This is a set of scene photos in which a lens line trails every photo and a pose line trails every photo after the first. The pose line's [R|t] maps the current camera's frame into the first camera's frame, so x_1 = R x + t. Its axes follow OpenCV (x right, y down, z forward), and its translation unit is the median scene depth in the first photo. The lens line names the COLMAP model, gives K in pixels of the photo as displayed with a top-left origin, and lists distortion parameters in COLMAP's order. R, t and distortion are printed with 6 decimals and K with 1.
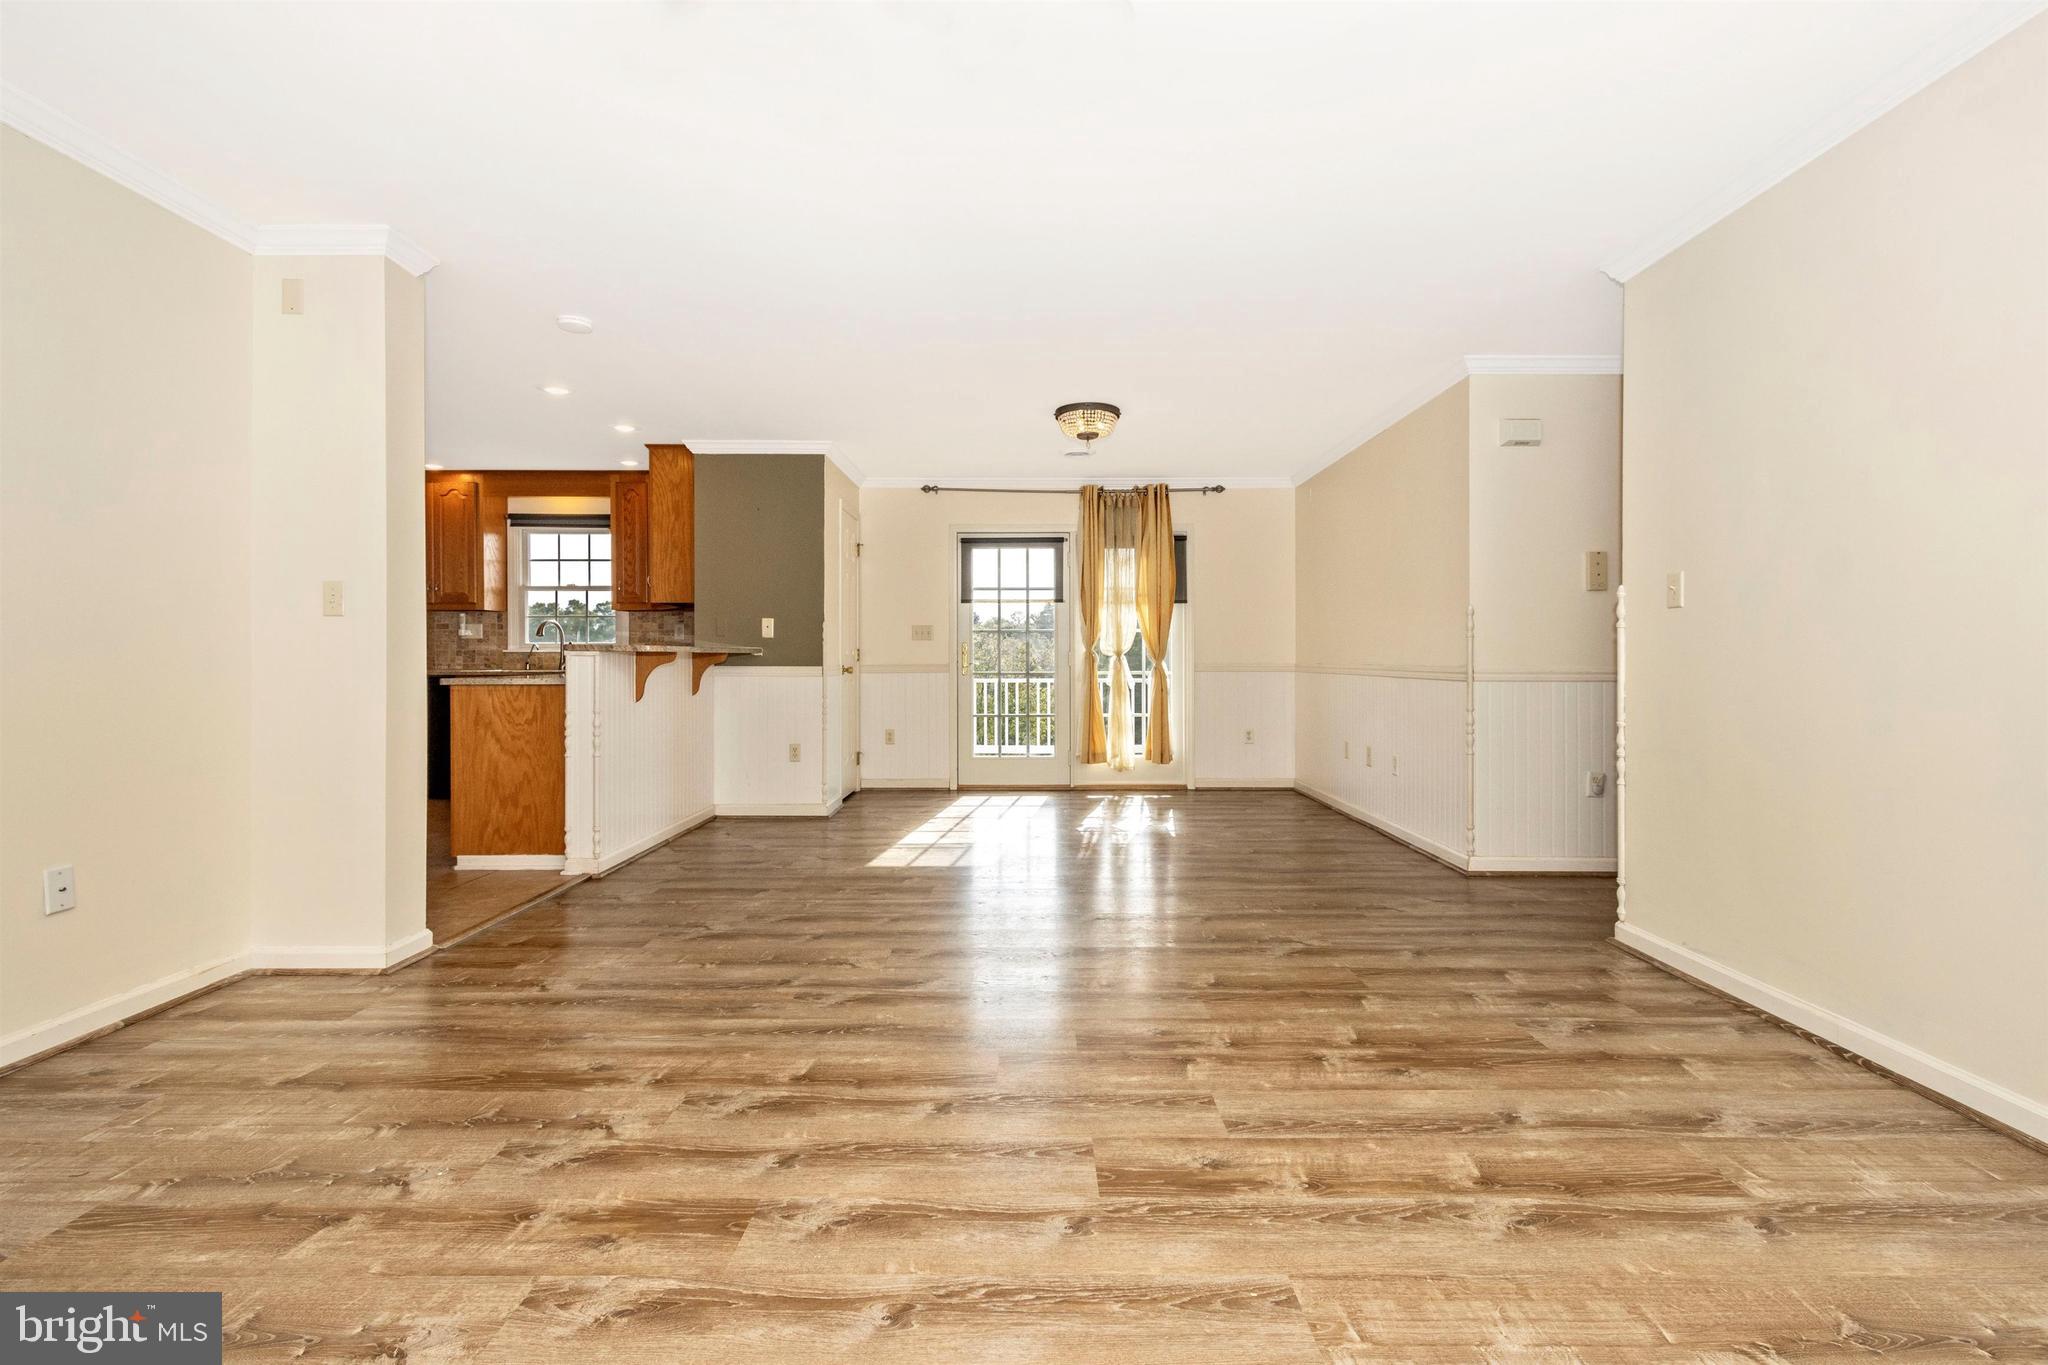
lens RADIAL K [[950.2, 0, 1033.4], [0, 950.2, 667.5], [0, 0, 1]] dist [0.006676, -0.000110]
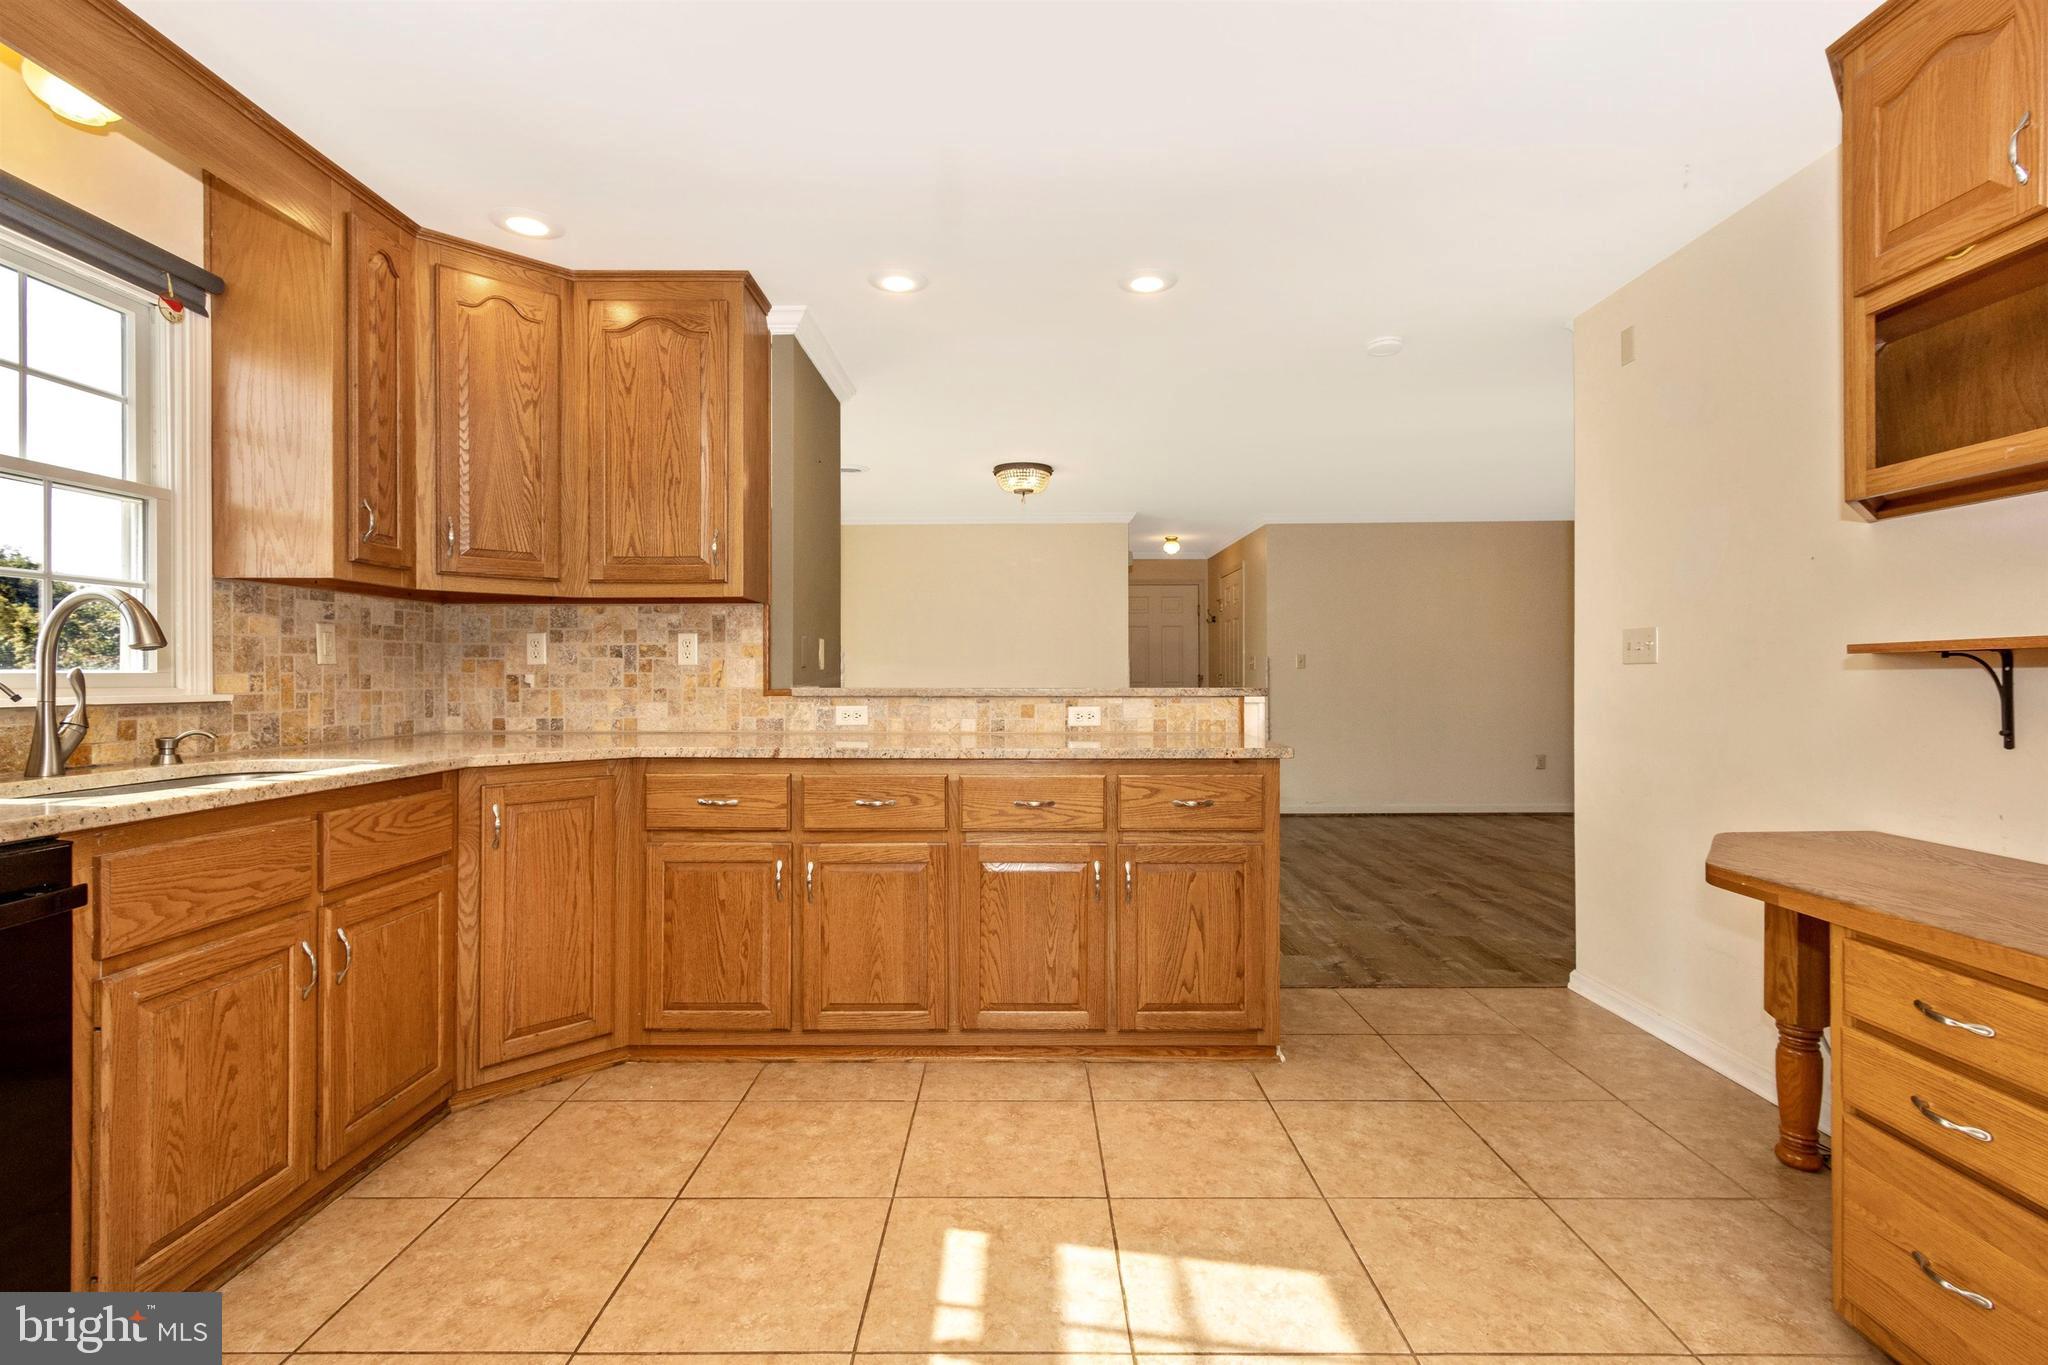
lens RADIAL K [[950.2, 0, 1033.4], [0, 950.2, 667.5], [0, 0, 1]] dist [0.006676, -0.000110]
pose [[0.007401, 0.008272, 0.999938, -2.040599], [0.008686, 0.999928, -0.008336, -0.060991], [-0.999935, 0.008747, 0.007328, 1.952264]]
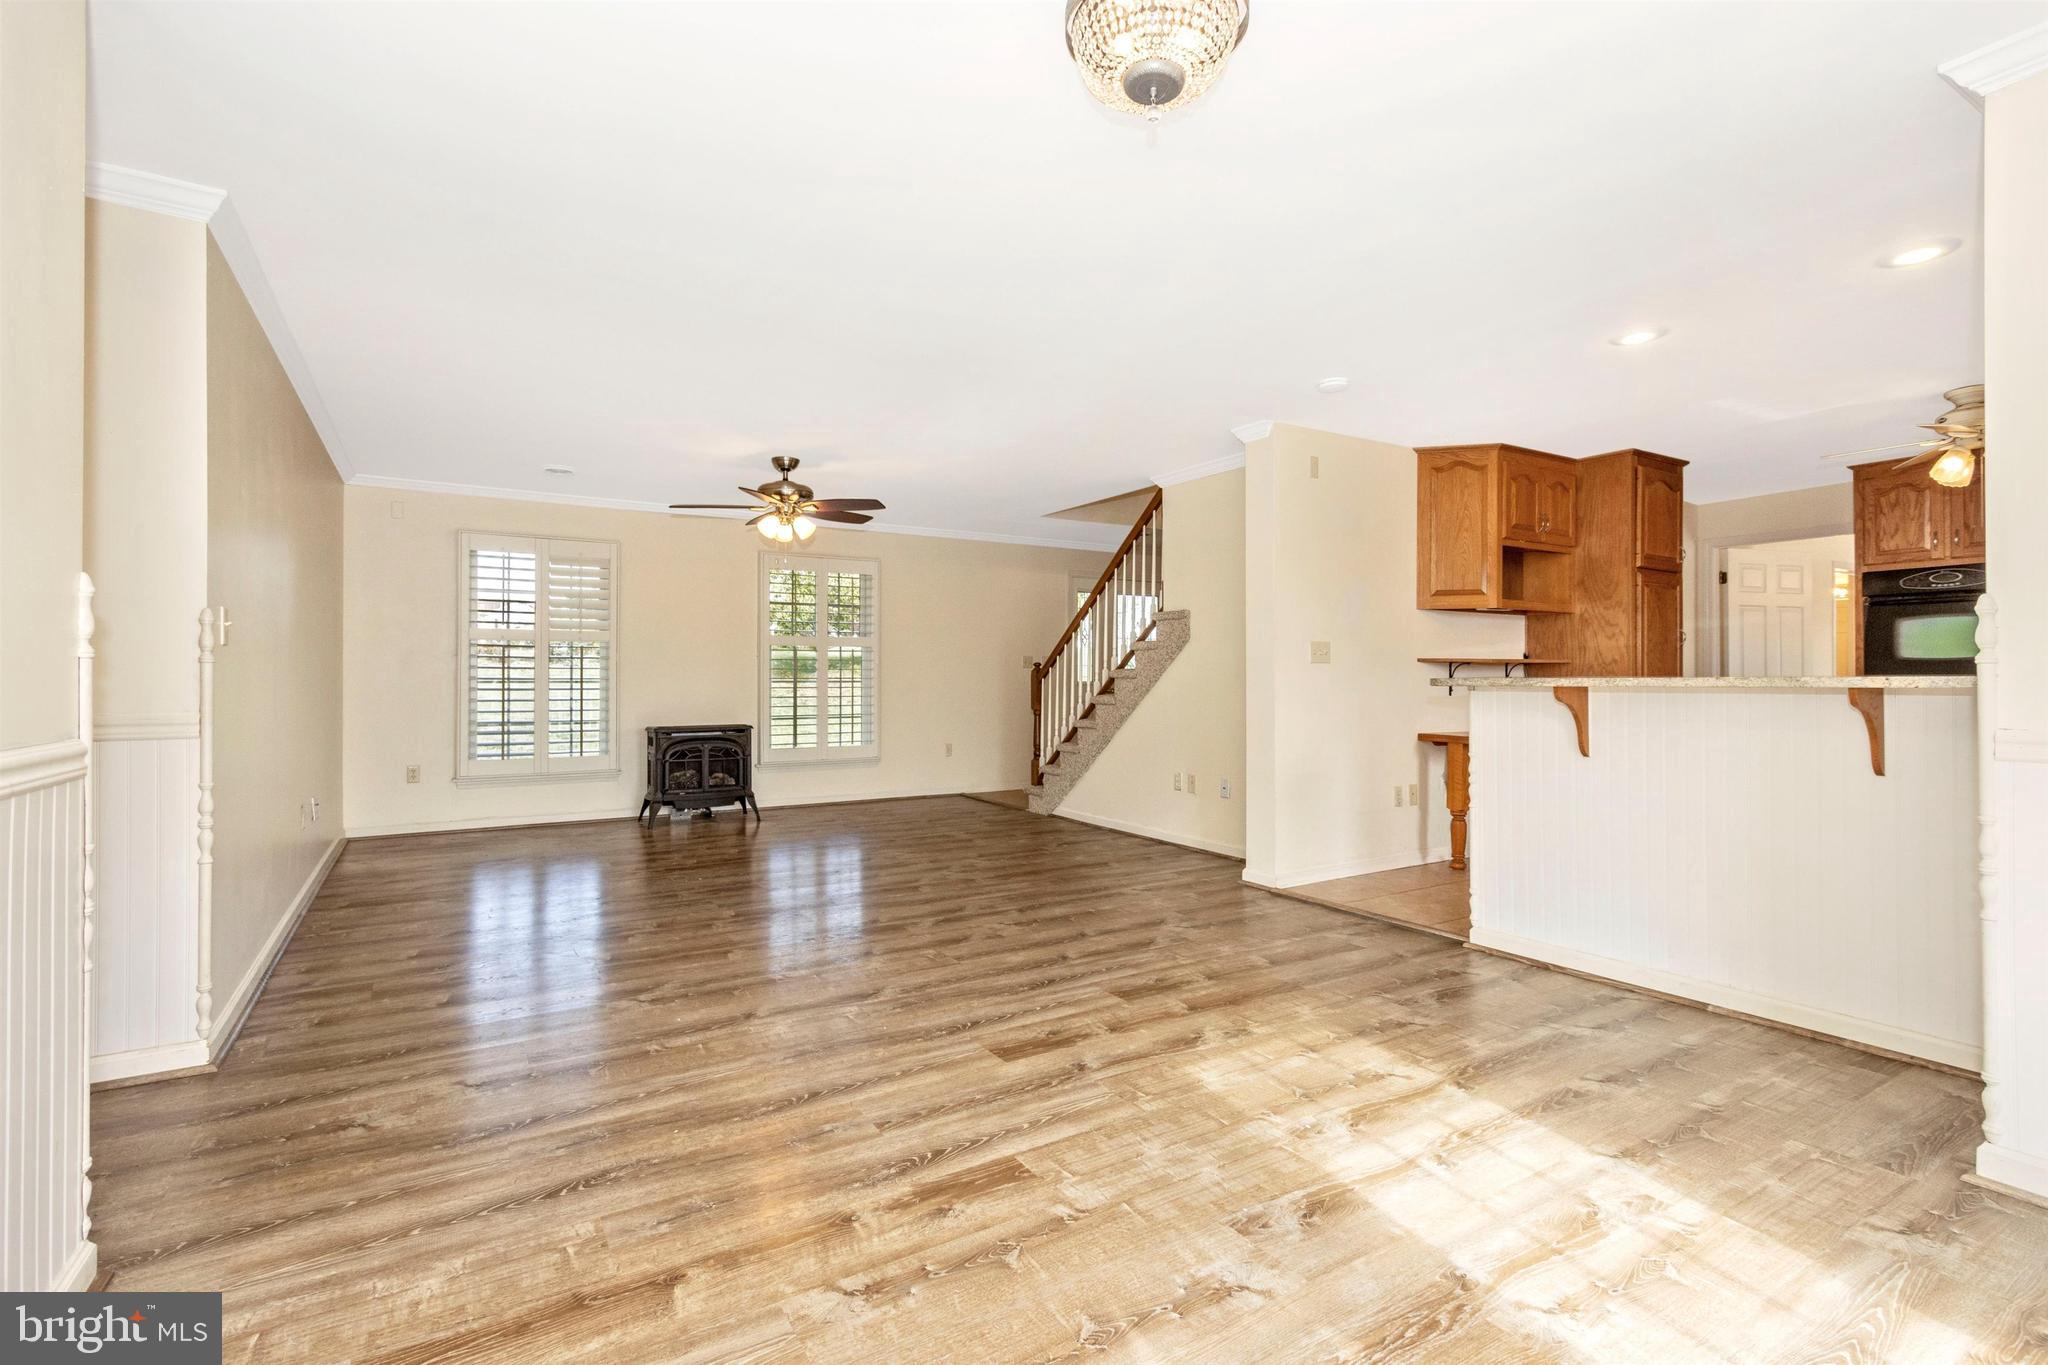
lens RADIAL K [[957.9, 0, 1037.6], [0, 957.9, 671.5], [0, 0, 1]] dist [0.004984, 0.000553]
pose [[-0.850066, -0.003665, -0.526663, 0.571222], [-0.003889, 0.999992, -0.000682, -0.048020], [0.526661, 0.001468, -0.850074, 2.558813]]
